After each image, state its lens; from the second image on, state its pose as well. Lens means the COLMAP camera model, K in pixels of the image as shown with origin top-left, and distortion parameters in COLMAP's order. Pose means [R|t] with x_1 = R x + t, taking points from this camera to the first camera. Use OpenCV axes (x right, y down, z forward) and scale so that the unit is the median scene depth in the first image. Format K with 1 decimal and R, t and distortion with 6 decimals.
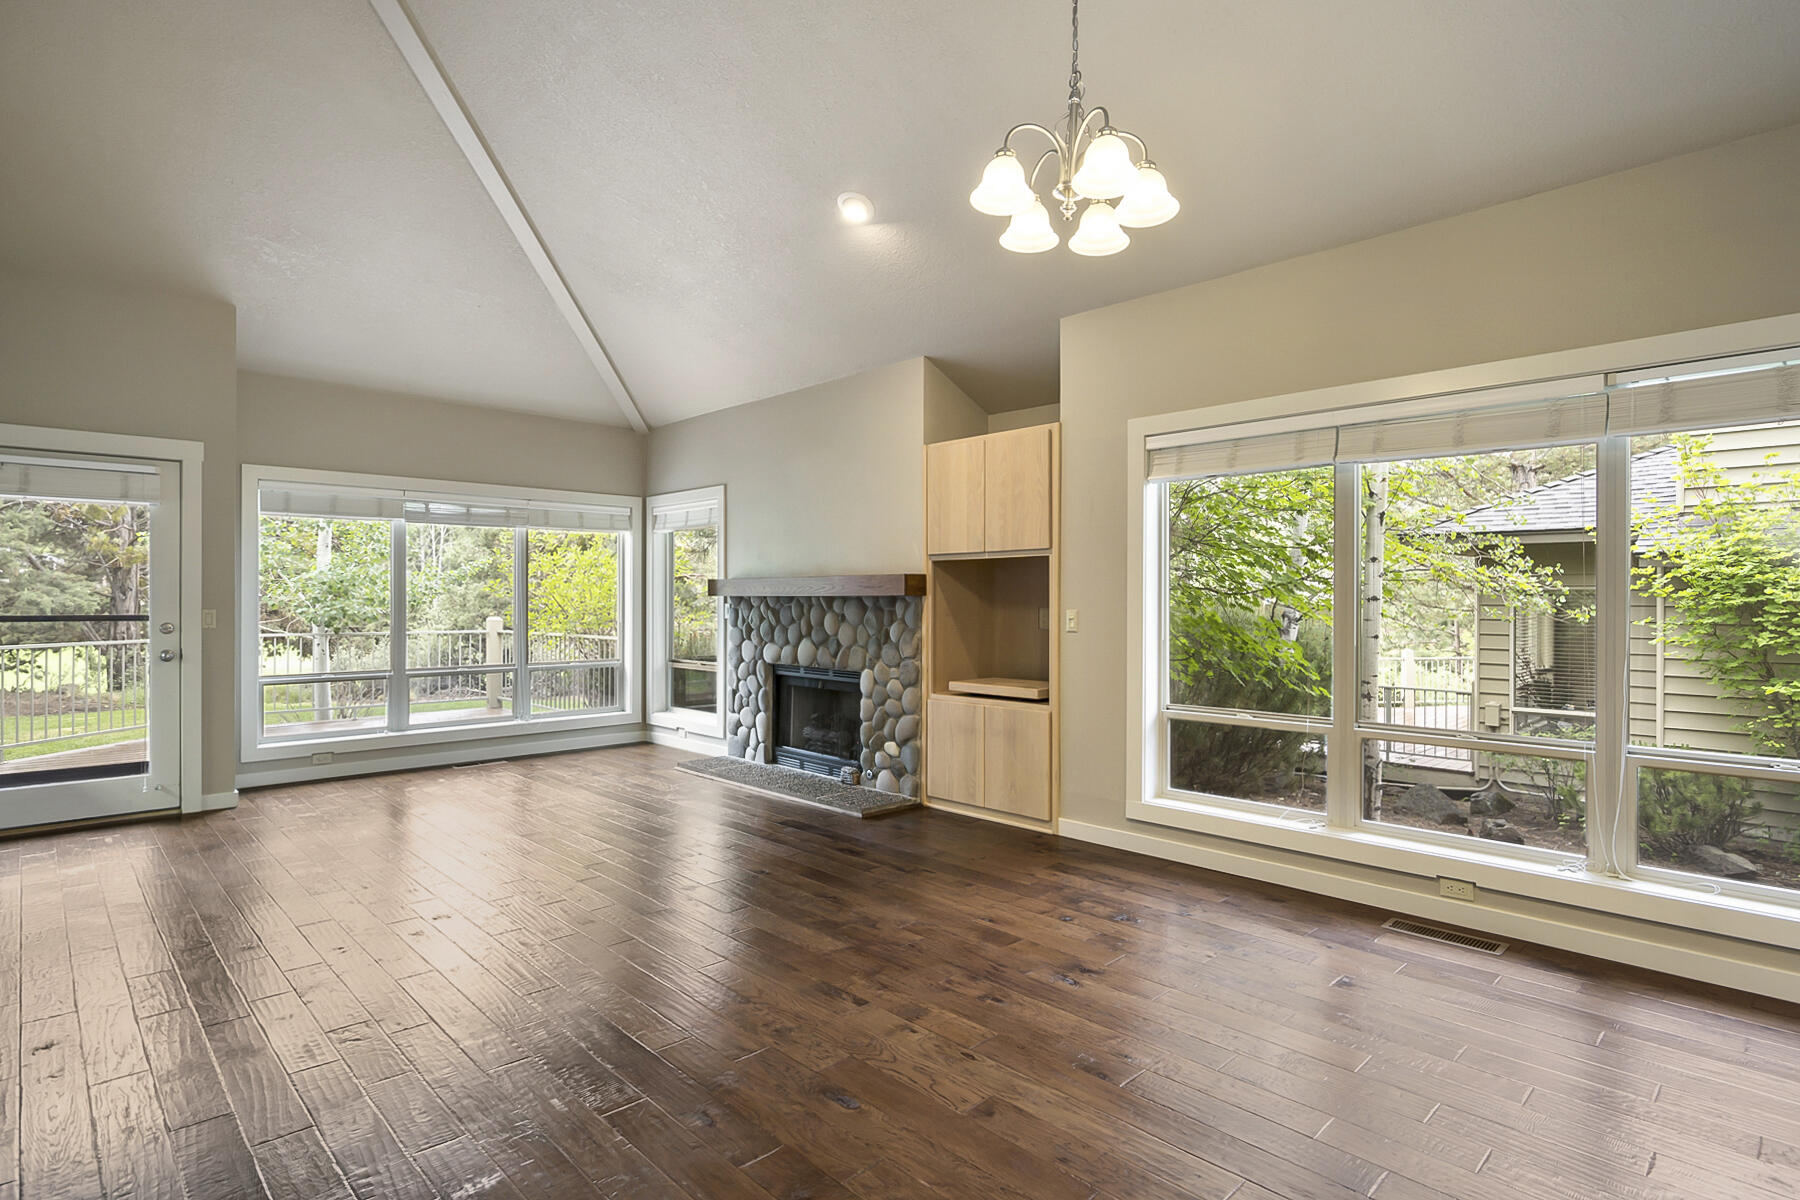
lens RADIAL K [[913.8, 0, 900.3], [0, 913.8, 594.6], [0, 0, 1]] dist [-0.001547, 0.000576]
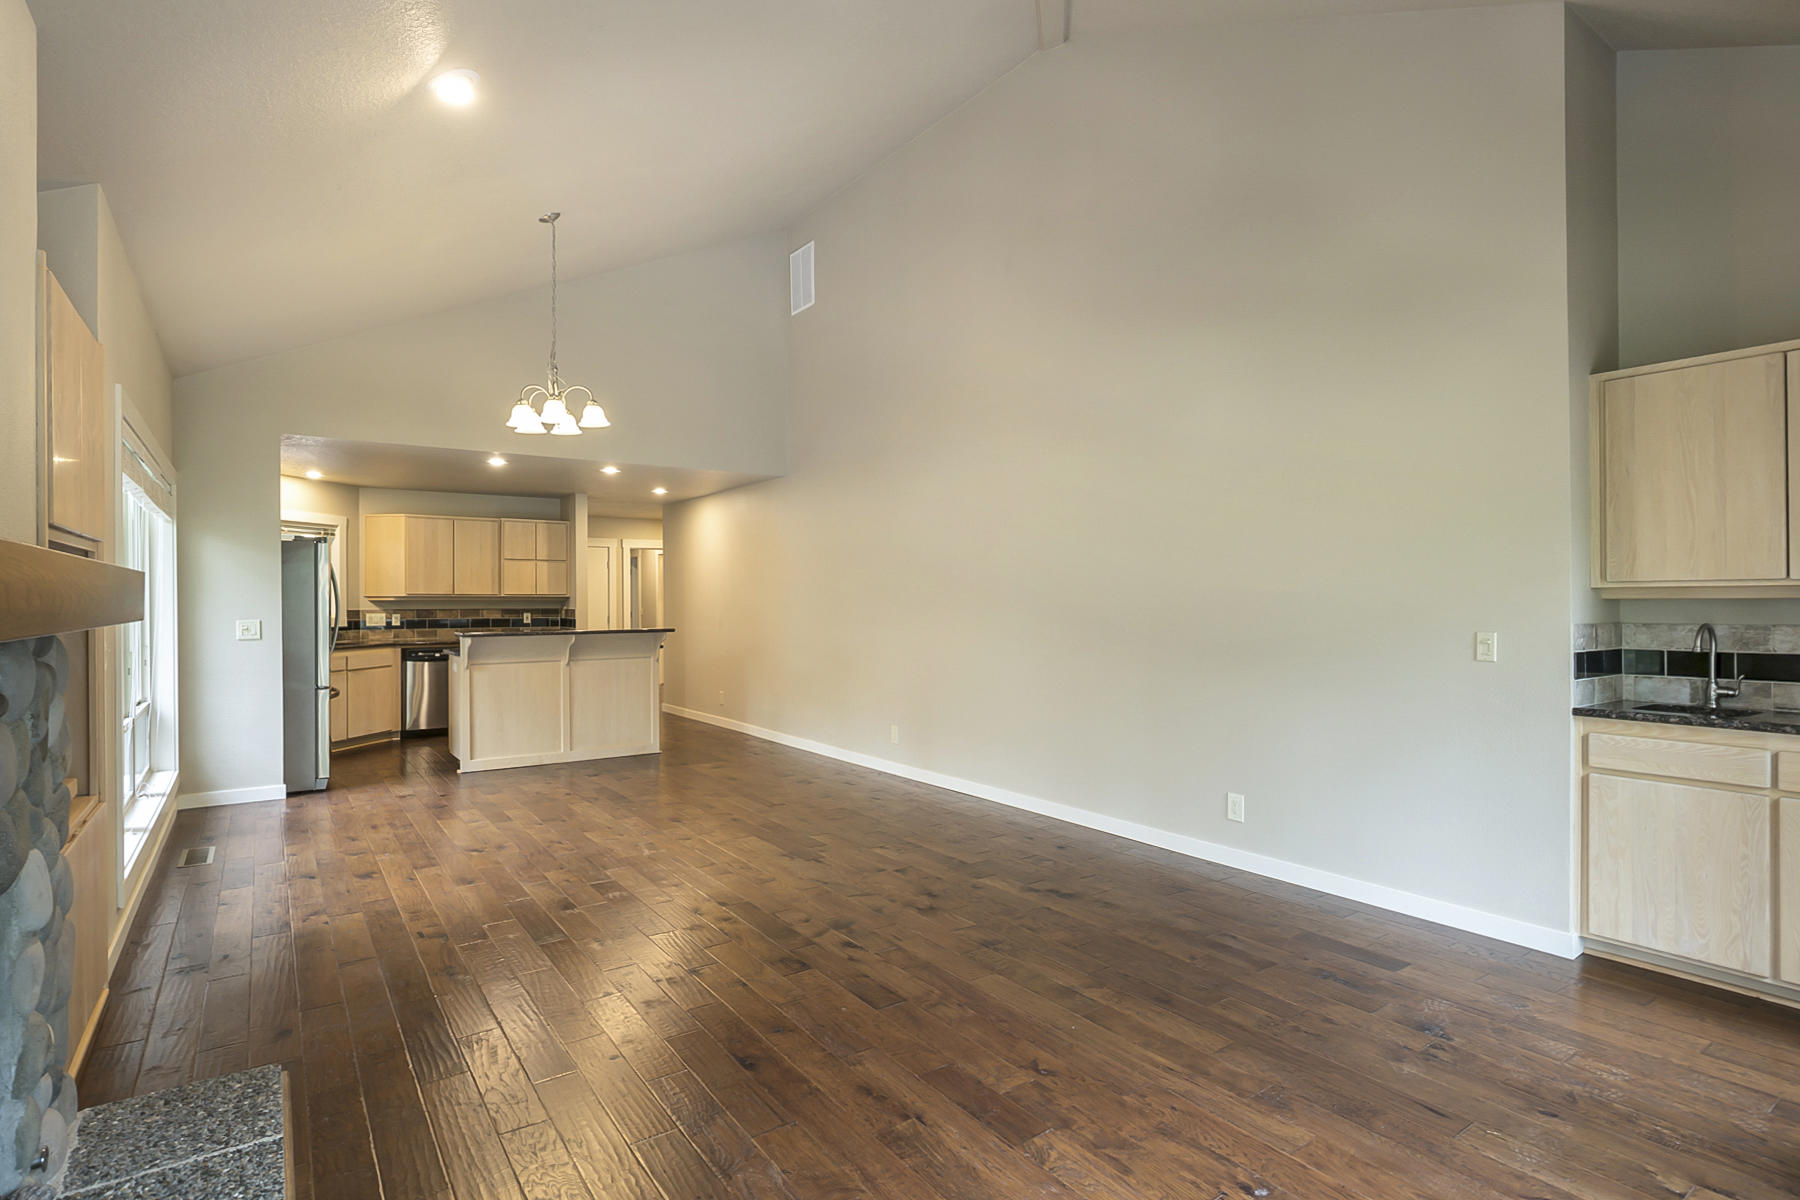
lens RADIAL K [[913.8, 0, 896.6], [0, 913.8, 591.7], [0, 0, 1]] dist [-0.001547, 0.000576]
pose [[-0.986706, 0.004868, 0.162440, -0.381943], [0.002806, 0.999913, -0.012926, -0.004160], [-0.162489, -0.012298, -0.986634, 1.232579]]
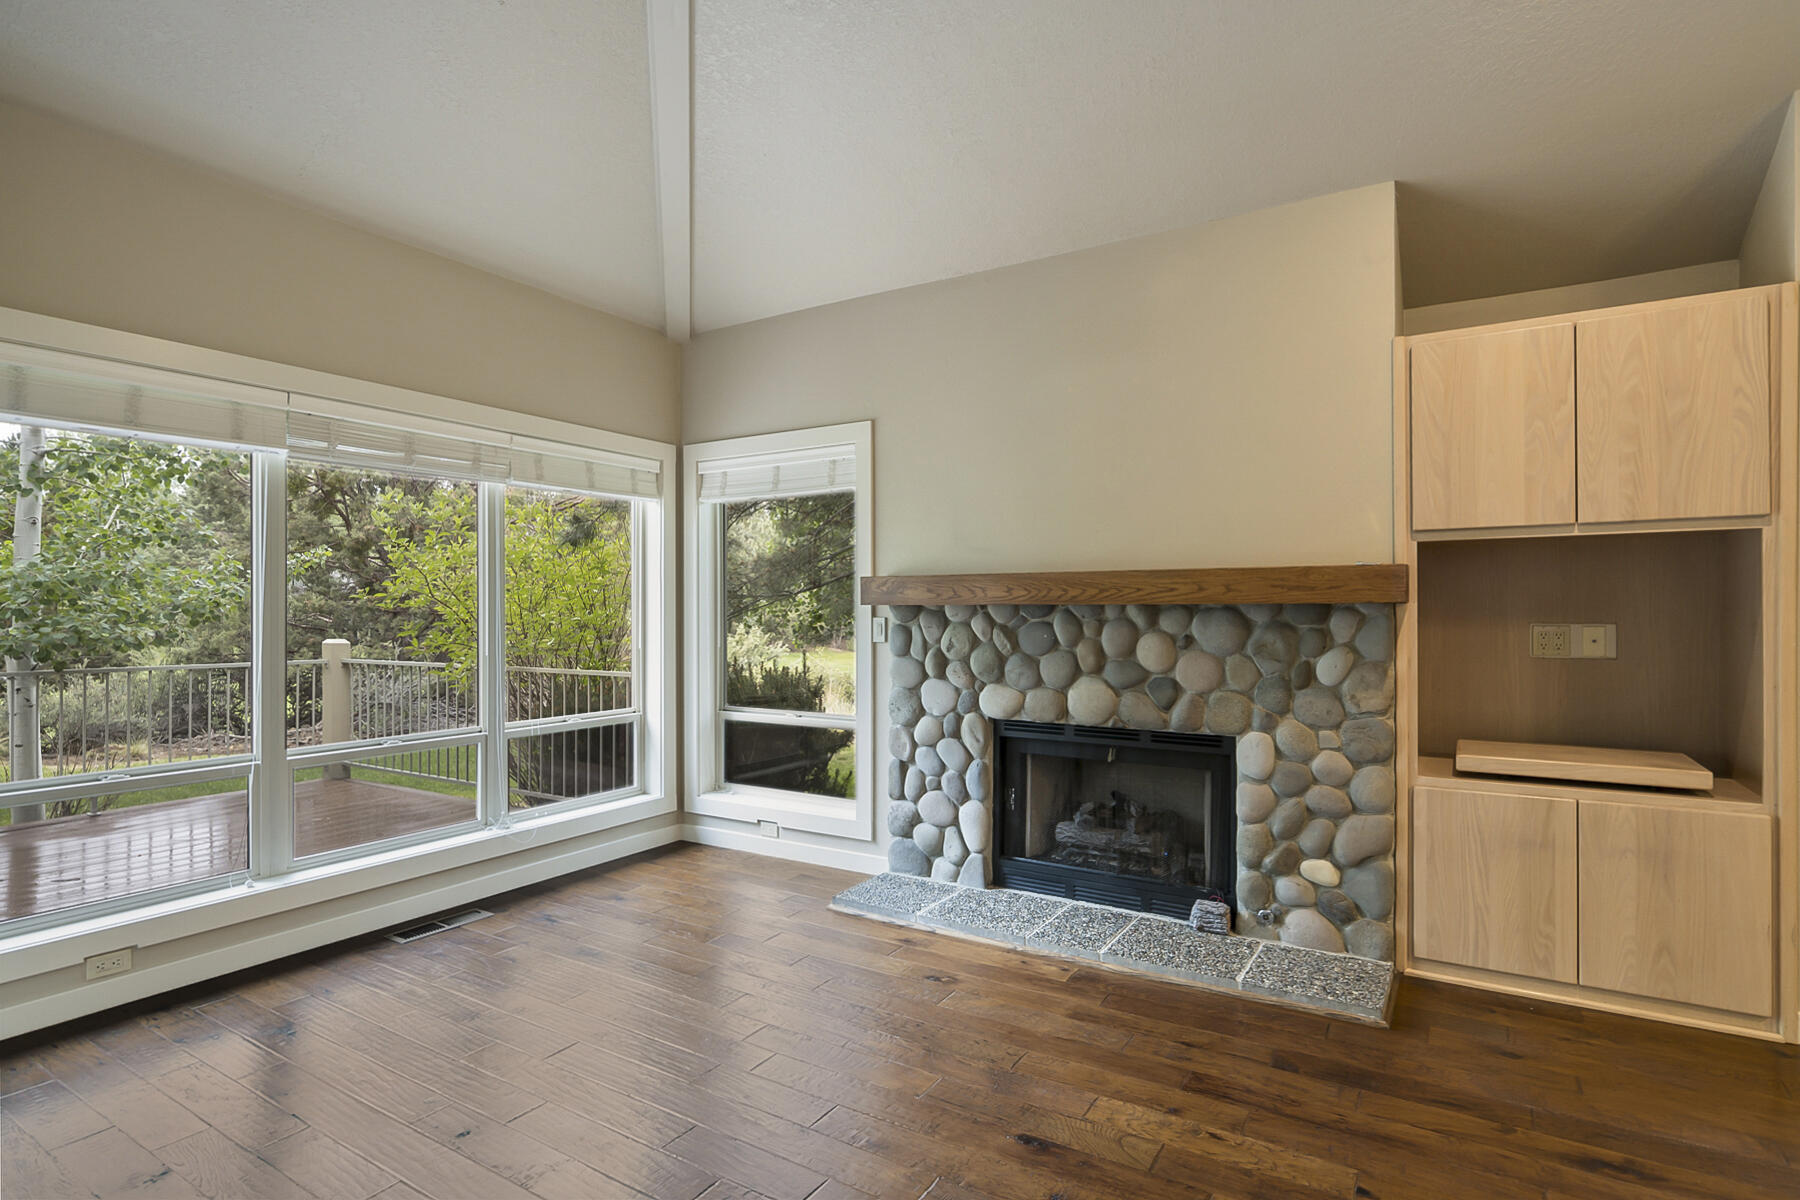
lens RADIAL K [[913.8, 0, 905.6], [0, 913.8, 607.7], [0, 0, 1]] dist [-0.001547, 0.000576]
pose [[0.969177, -0.002985, 0.246347, -0.377789], [0.002030, 0.999989, 0.004133, 0.000863], [-0.246356, -0.003506, 0.969173, 0.484876]]
